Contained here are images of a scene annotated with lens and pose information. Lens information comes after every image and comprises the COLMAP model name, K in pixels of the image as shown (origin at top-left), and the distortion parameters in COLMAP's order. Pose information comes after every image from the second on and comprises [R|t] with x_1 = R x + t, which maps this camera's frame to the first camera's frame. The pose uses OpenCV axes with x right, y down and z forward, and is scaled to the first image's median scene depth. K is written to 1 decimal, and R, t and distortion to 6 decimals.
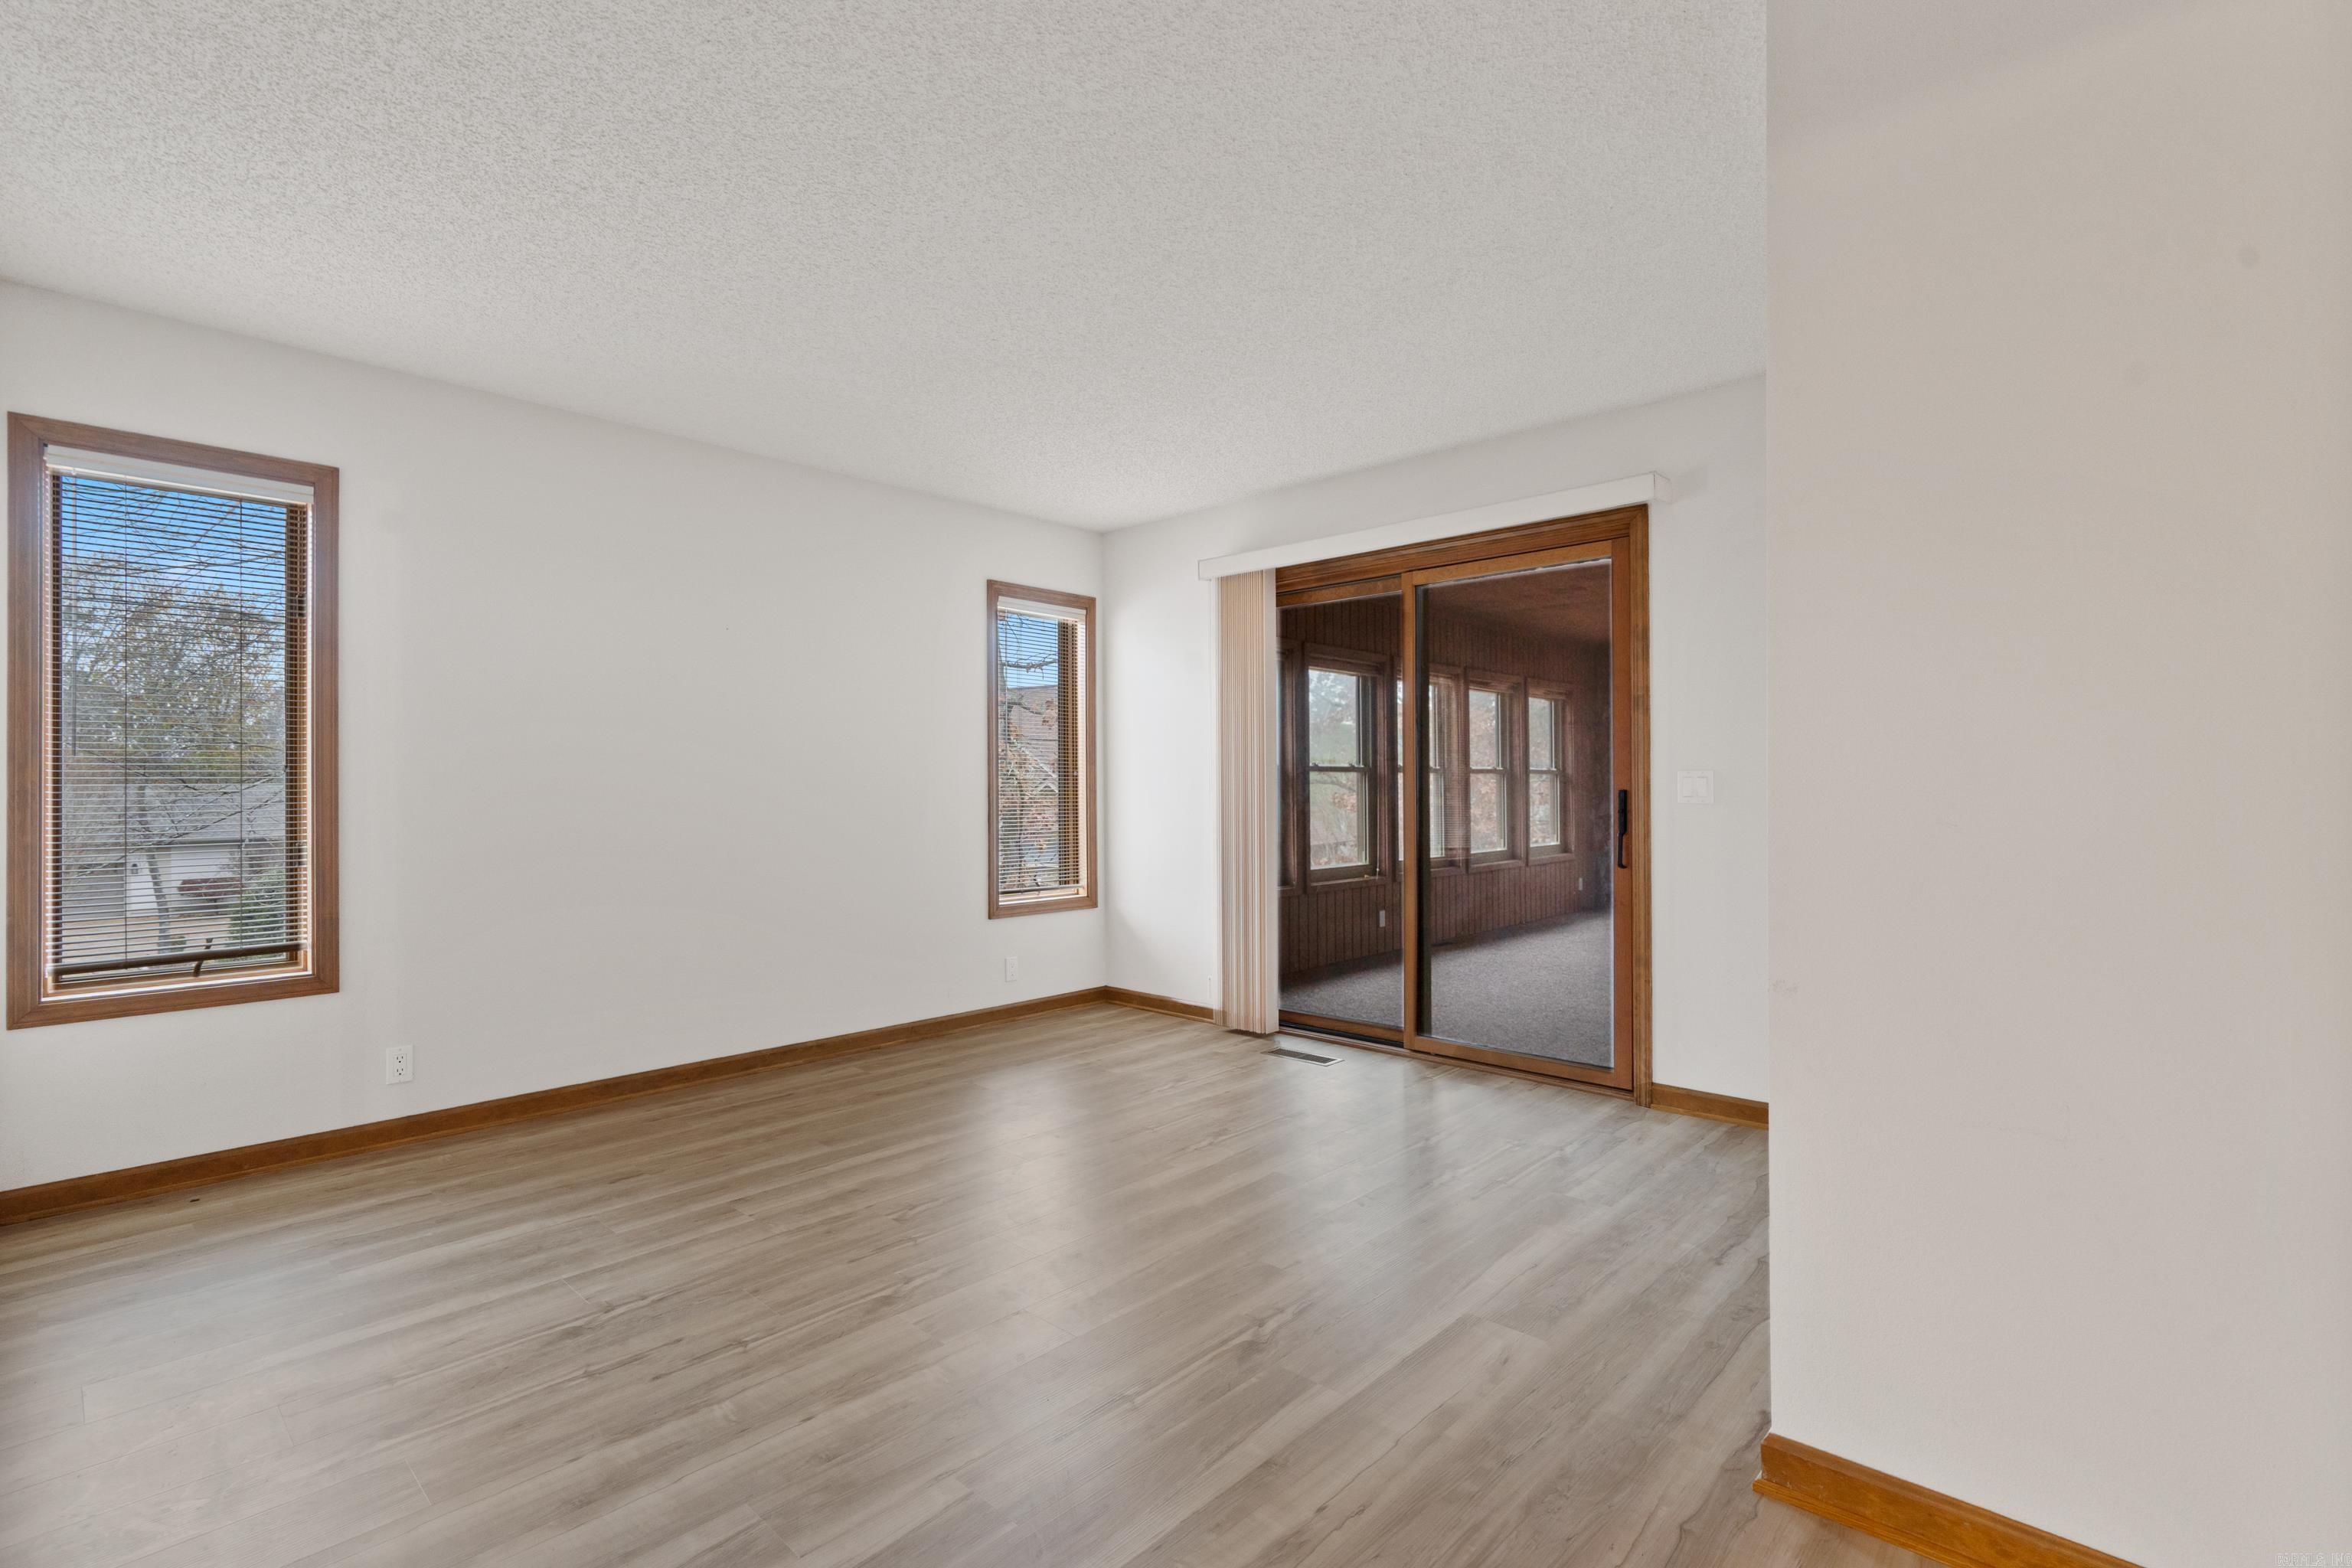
lens RADIAL K [[1077.3, 0, 1176.9], [0, 1077.3, 785.3], [0, 0, 1]] dist [-0.001274, -0.000039]
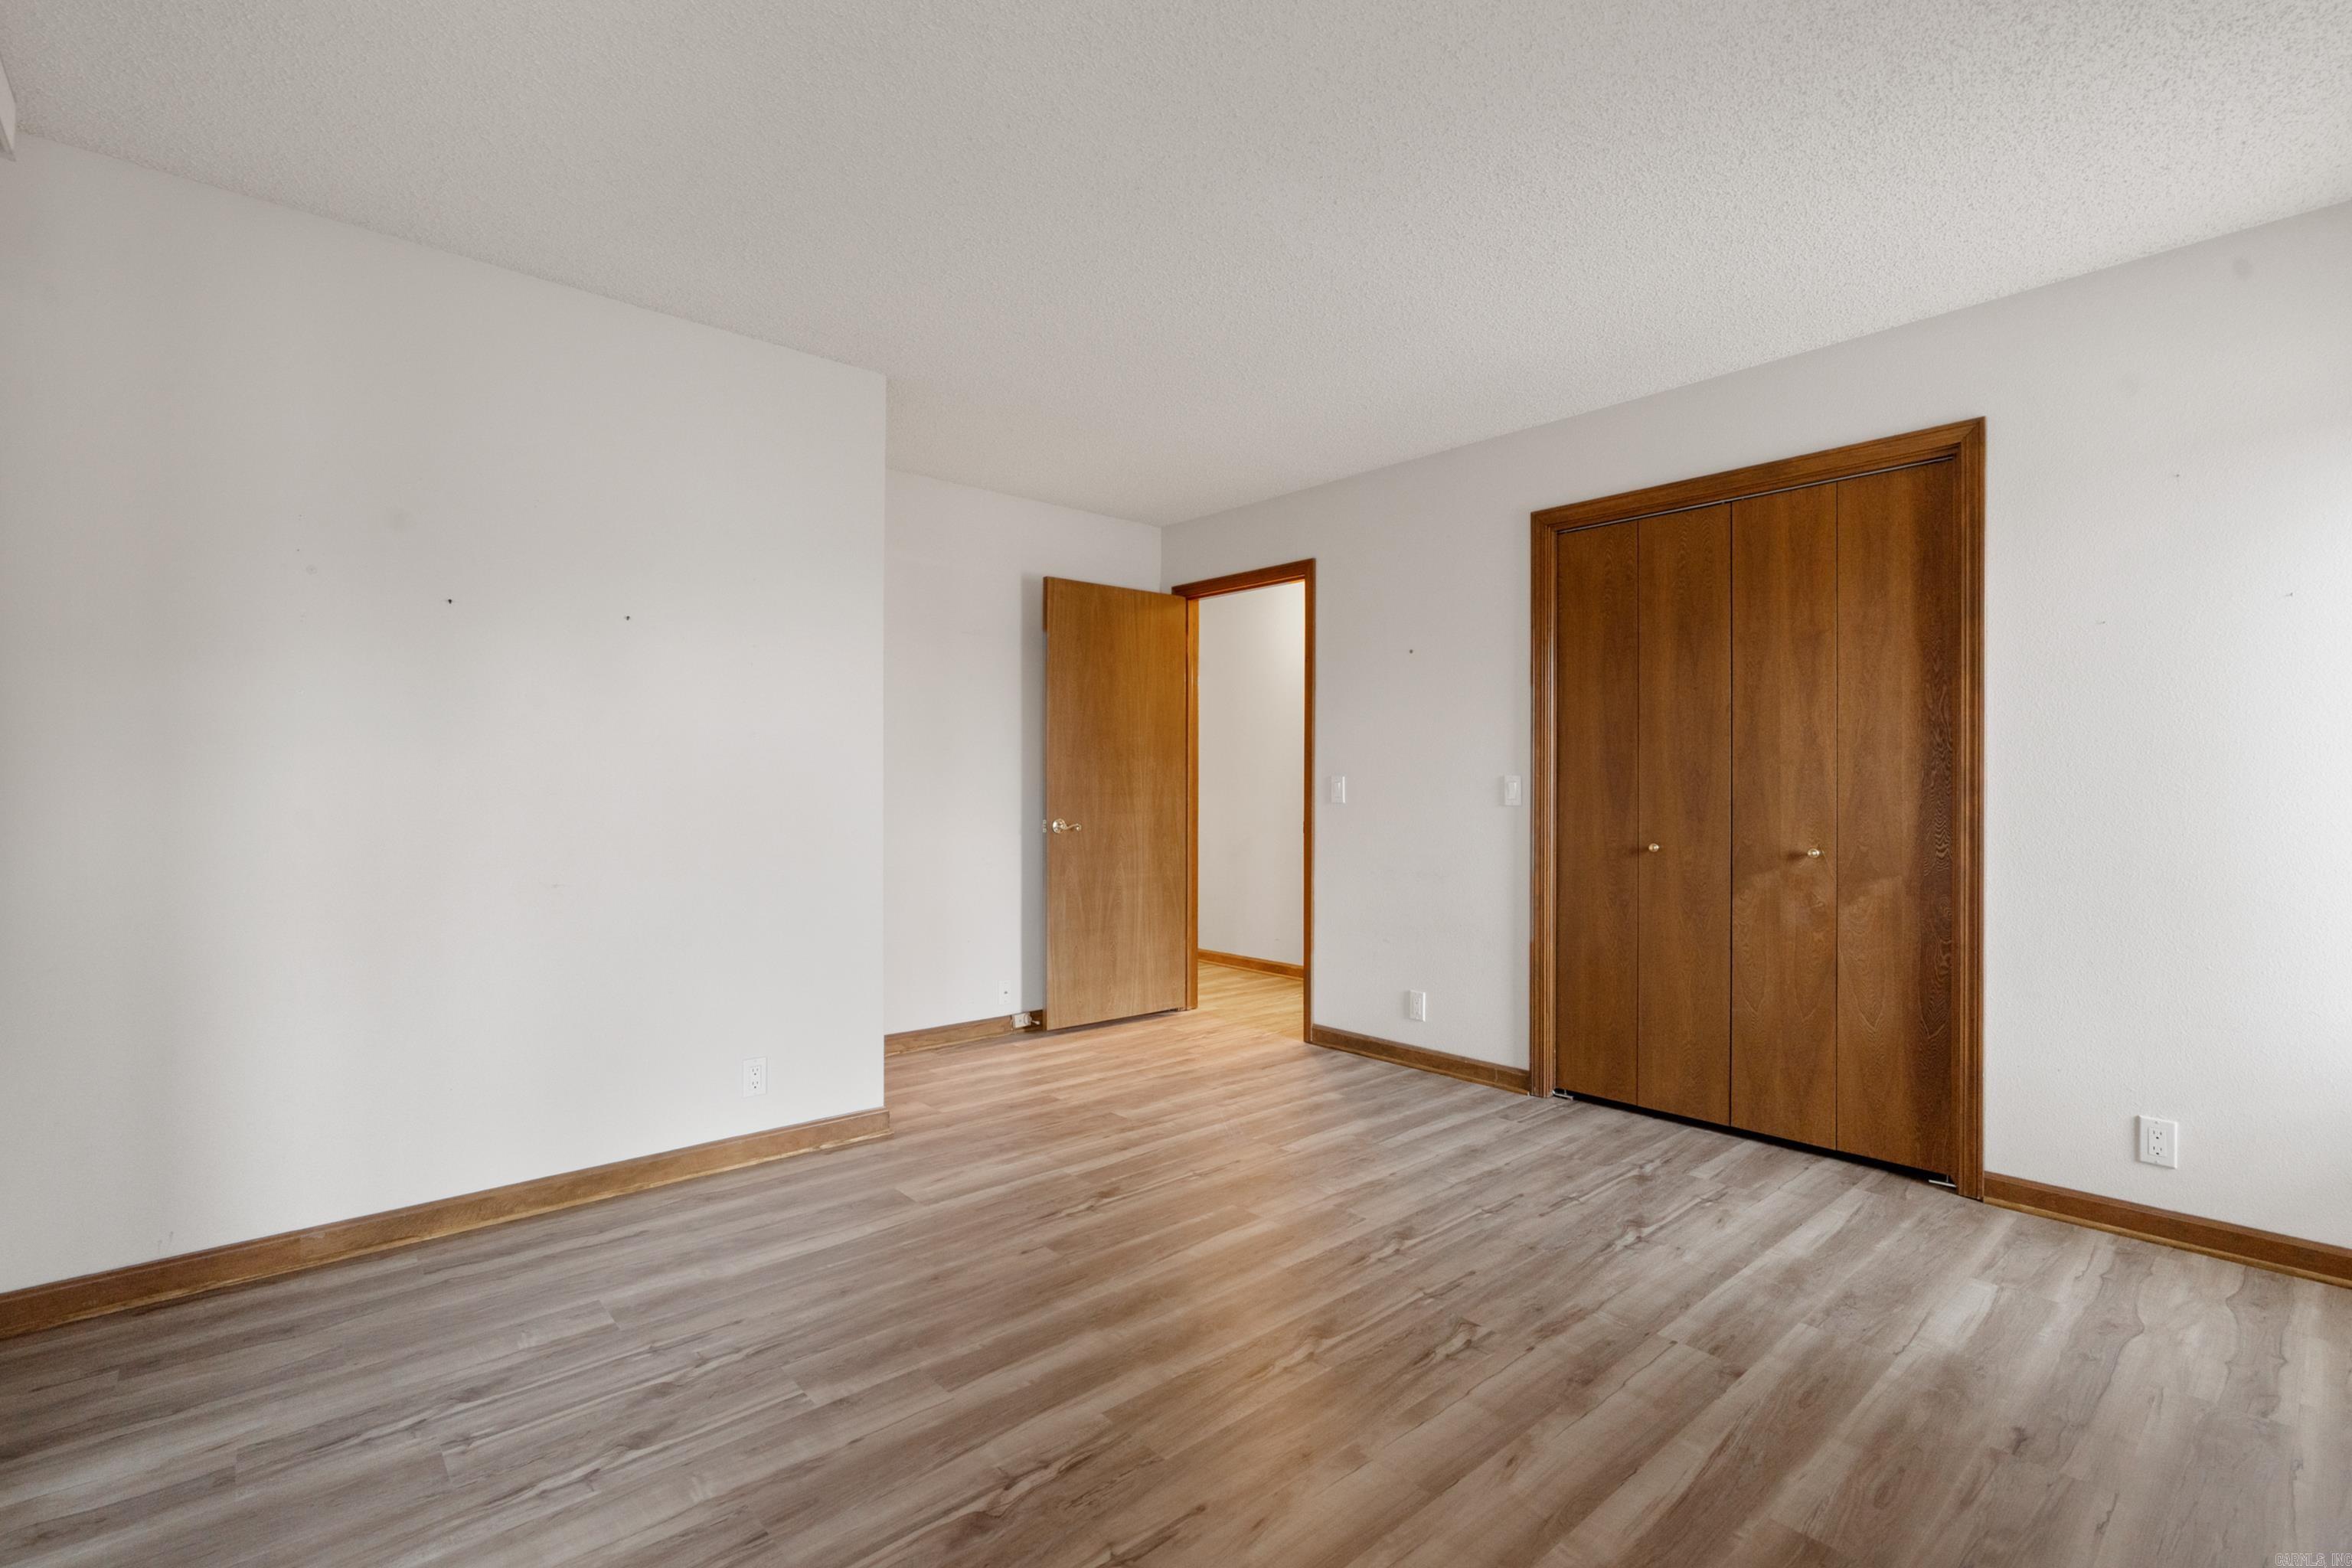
lens RADIAL K [[1077.3, 0, 1175.9], [0, 1077.3, 787.0], [0, 0, 1]] dist [-0.001274, -0.000039]
pose [[-0.995873, 0.000888, 0.090755, -0.122590], [0.000144, 0.999966, -0.008203, 0.009450], [-0.090759, -0.008156, -0.995839, 2.002140]]
